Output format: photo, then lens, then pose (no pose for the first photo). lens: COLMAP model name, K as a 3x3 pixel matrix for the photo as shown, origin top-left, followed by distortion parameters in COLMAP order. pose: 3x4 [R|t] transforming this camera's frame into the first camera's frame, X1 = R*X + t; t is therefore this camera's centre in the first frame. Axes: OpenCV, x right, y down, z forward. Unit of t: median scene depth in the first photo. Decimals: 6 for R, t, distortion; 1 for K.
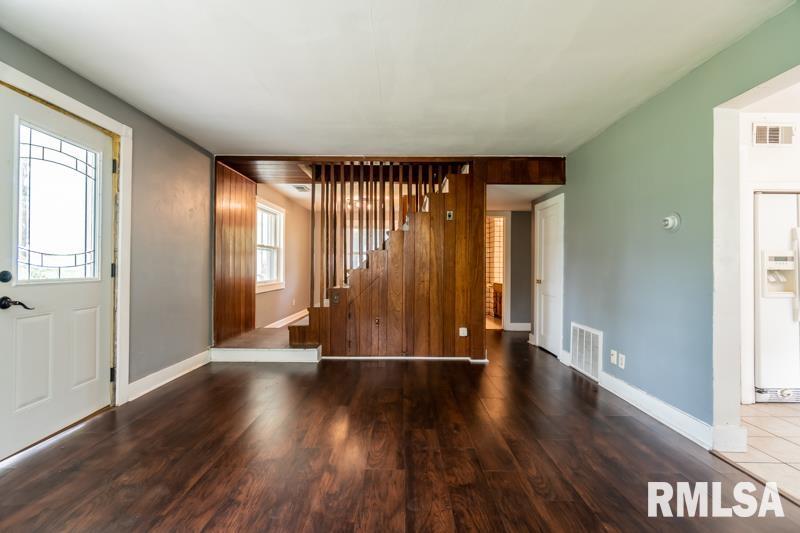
lens RADIAL K [[348.8, 0, 402.8], [0, 348.8, 263.3], [0, 0, 1]] dist [-0.003706, 0.000866]
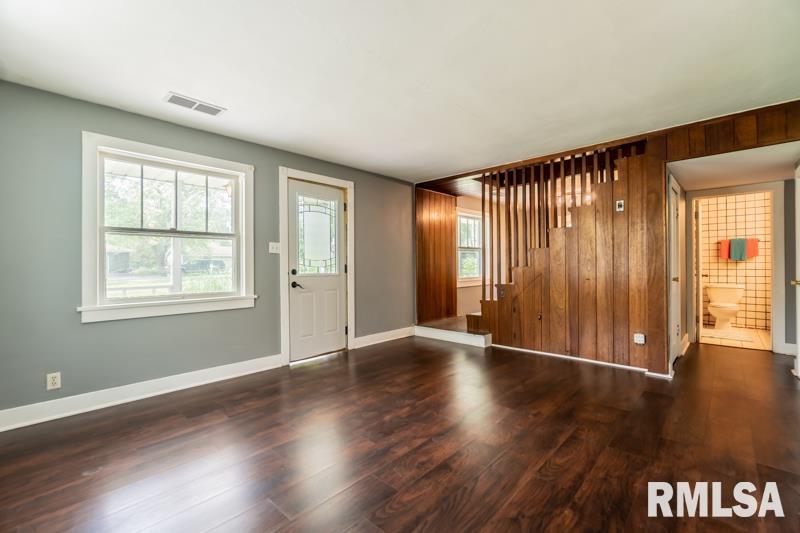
lens RADIAL K [[348.8, 0, 400.6], [0, 348.8, 265.0], [0, 0, 1]] dist [-0.003706, 0.000866]
pose [[0.727601, -0.012758, -0.685882, 0.343113], [0.017604, 0.999845, 0.000077, 0.004171], [0.685774, -0.012130, 0.727713, -0.031942]]
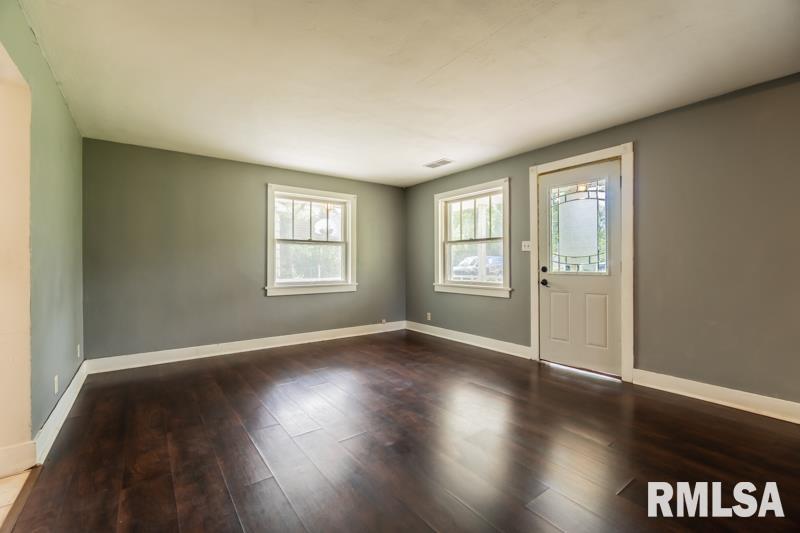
lens RADIAL K [[348.8, 0, 400.4], [0, 348.8, 264.0], [0, 0, 1]] dist [-0.003706, 0.000866]
pose [[-0.804537, -0.001285, -0.593901, 0.338422], [0.003910, 0.999965, -0.007461, 0.009675], [0.593889, -0.008324, -0.804504, 0.997149]]
